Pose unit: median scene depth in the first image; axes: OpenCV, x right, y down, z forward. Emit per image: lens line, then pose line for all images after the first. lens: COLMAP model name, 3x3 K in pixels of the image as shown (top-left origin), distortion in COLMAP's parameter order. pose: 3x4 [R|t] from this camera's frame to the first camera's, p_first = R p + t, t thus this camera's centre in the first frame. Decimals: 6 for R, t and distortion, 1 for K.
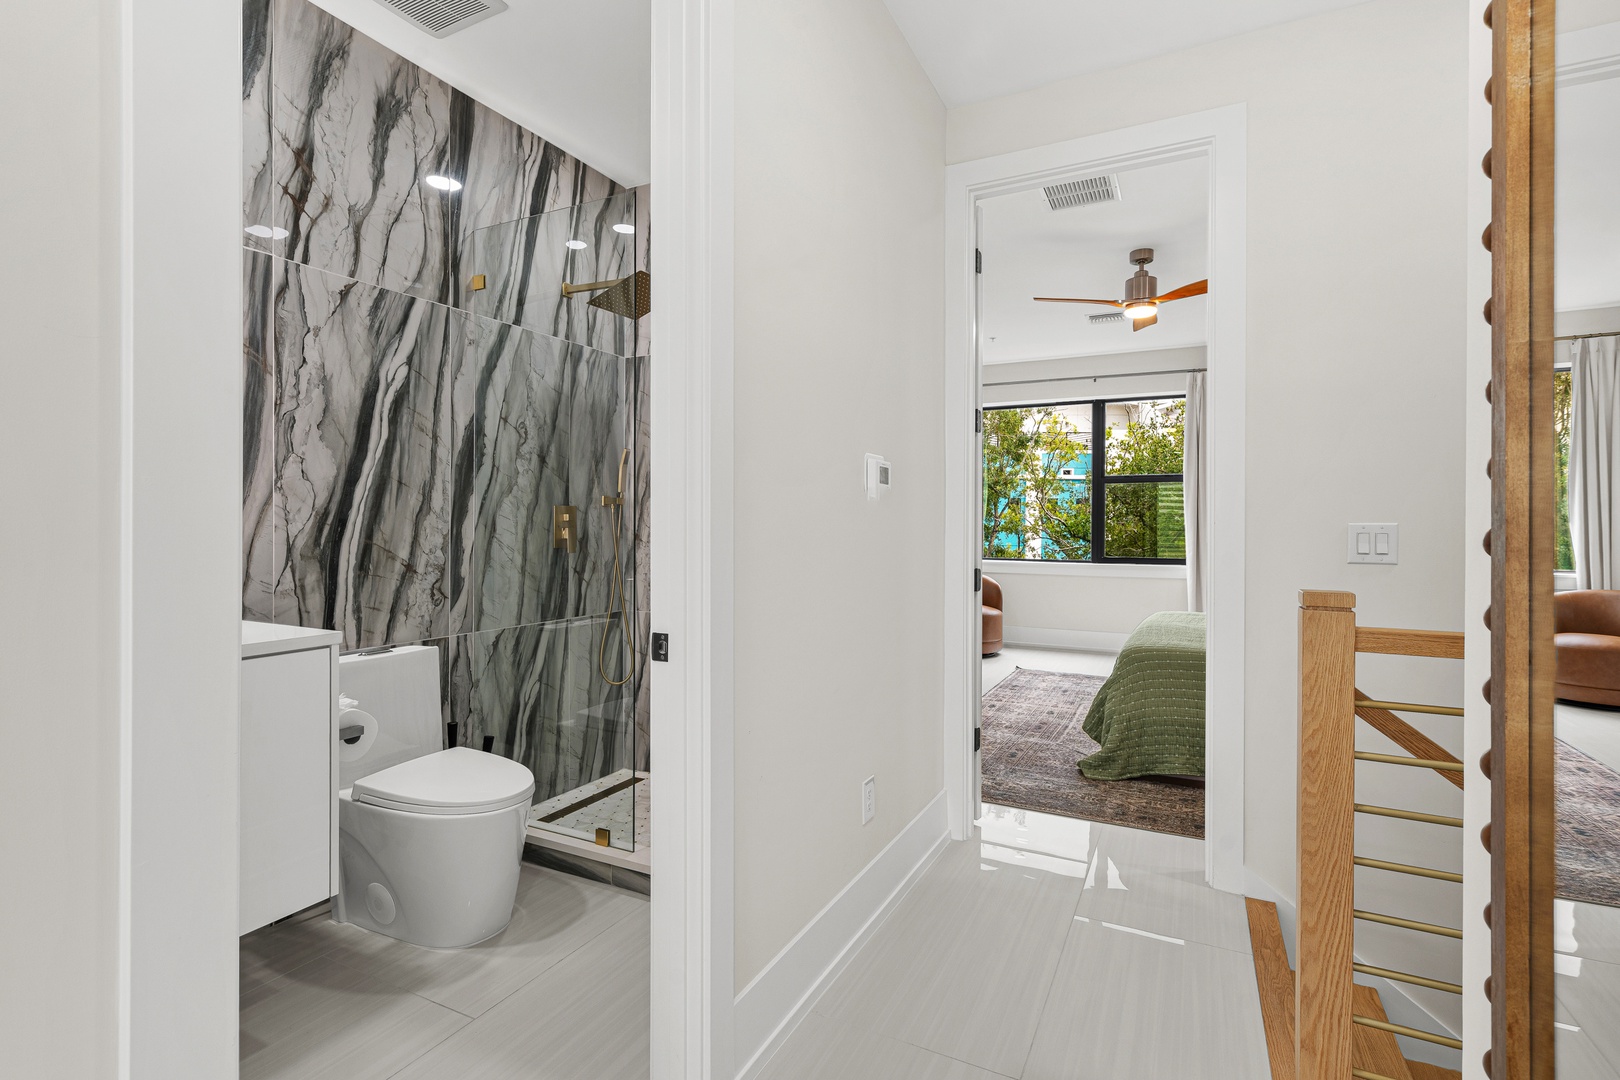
lens RADIAL K [[772.8, 0, 811.2], [0, 772.8, 527.3], [0, 0, 1]] dist [0.002223, 0.000114]
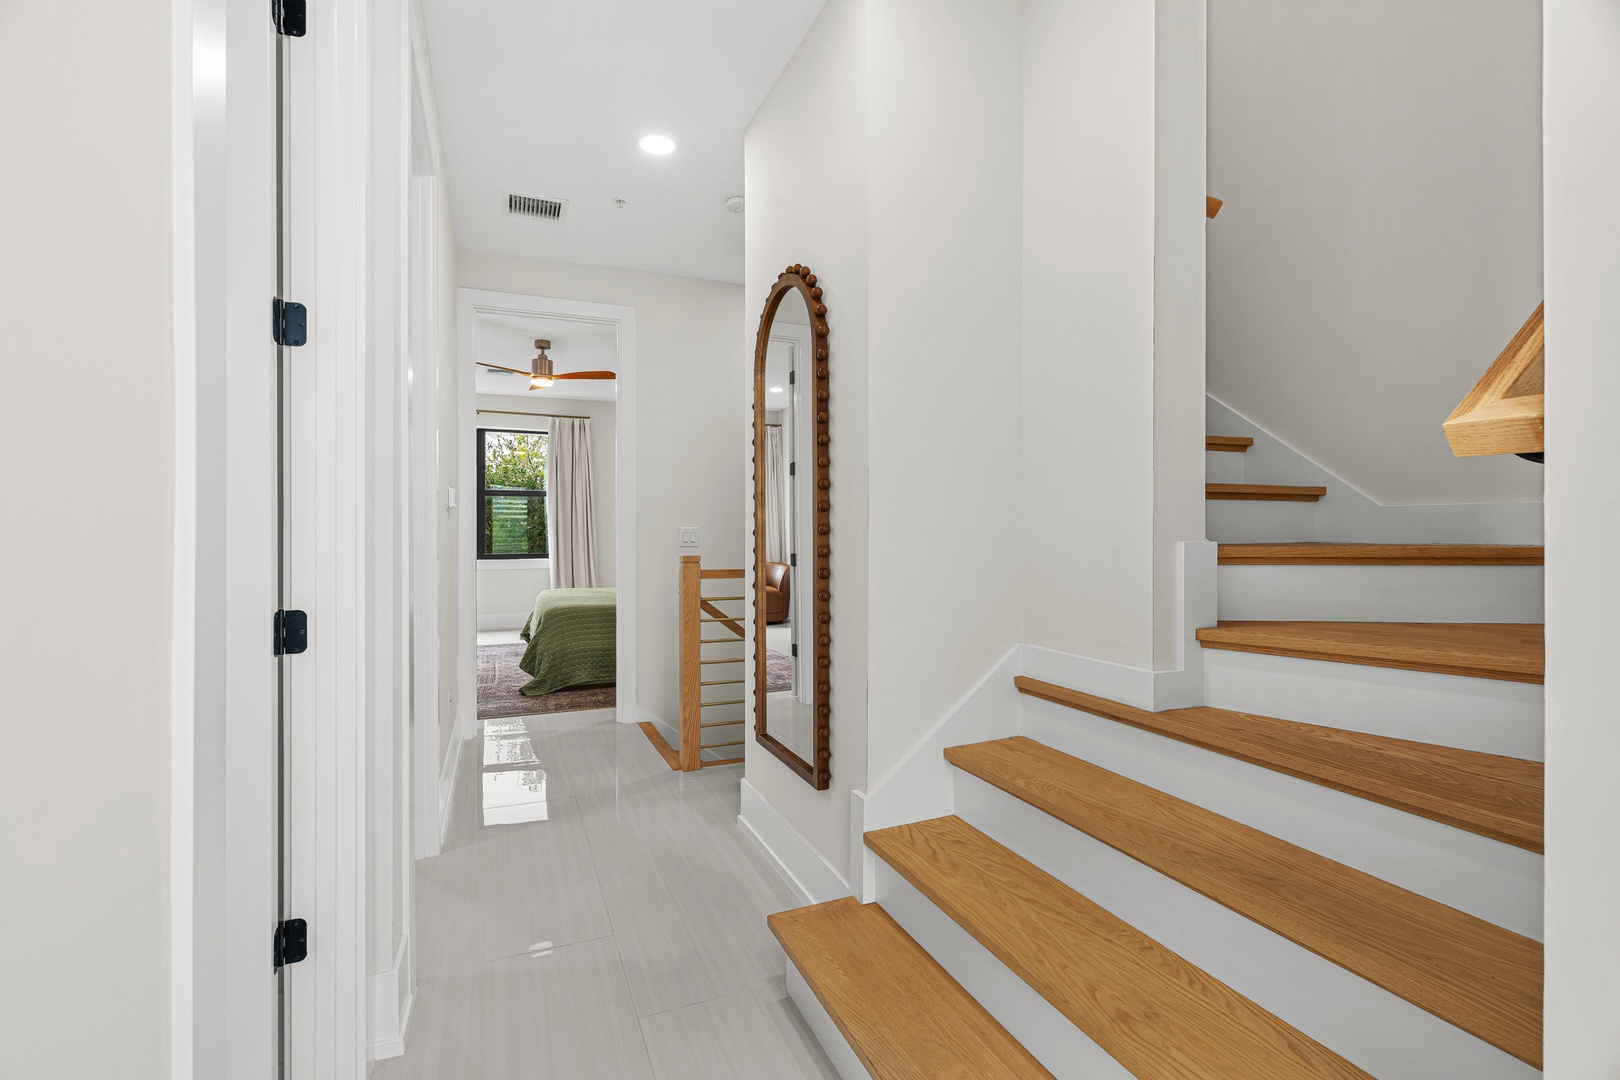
lens RADIAL K [[772.8, 0, 810.8], [0, 772.8, 535.4], [0, 0, 1]] dist [0.002223, 0.000114]
pose [[0.647670, -0.010635, 0.761847, -0.419158], [0.006194, 0.999943, 0.008693, 0.000151], [-0.761896, -0.000911, 0.647699, -0.385294]]
